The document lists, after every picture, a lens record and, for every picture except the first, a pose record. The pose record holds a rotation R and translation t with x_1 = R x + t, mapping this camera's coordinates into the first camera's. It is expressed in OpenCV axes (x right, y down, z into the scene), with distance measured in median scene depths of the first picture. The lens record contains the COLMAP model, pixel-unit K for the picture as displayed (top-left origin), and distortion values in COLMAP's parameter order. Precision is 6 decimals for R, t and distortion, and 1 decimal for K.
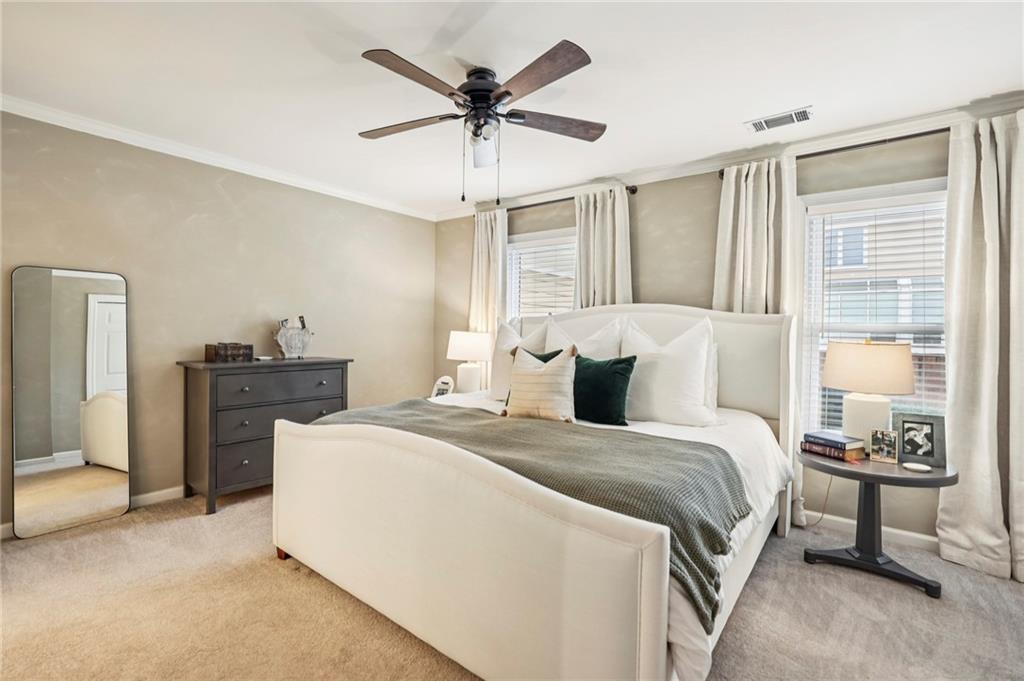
lens RADIAL K [[458.6, 0, 512.1], [0, 458.6, 335.5], [0, 0, 1]] dist [-0.004655, -0.000613]
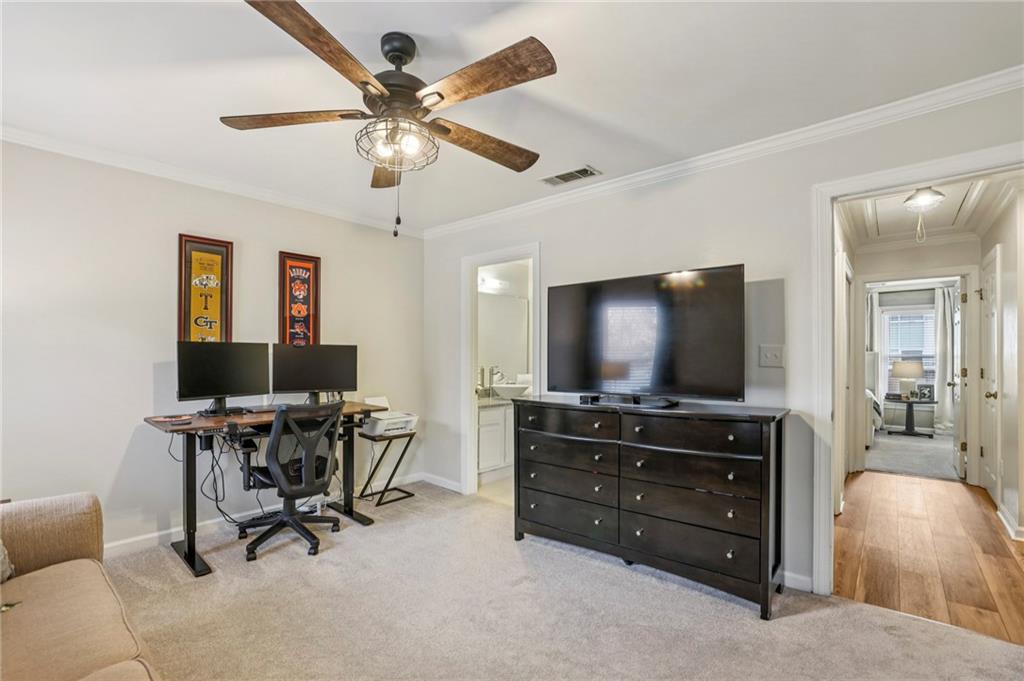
lens RADIAL K [[458.6, 0, 505.1], [0, 458.6, 355.6], [0, 0, 1]] dist [-0.004655, -0.000613]
pose [[0.999195, -0.008589, -0.039179, -1.806701], [0.008059, 0.999874, -0.013670, -0.003429], [0.039292, 0.013344, 0.999139, -2.172412]]
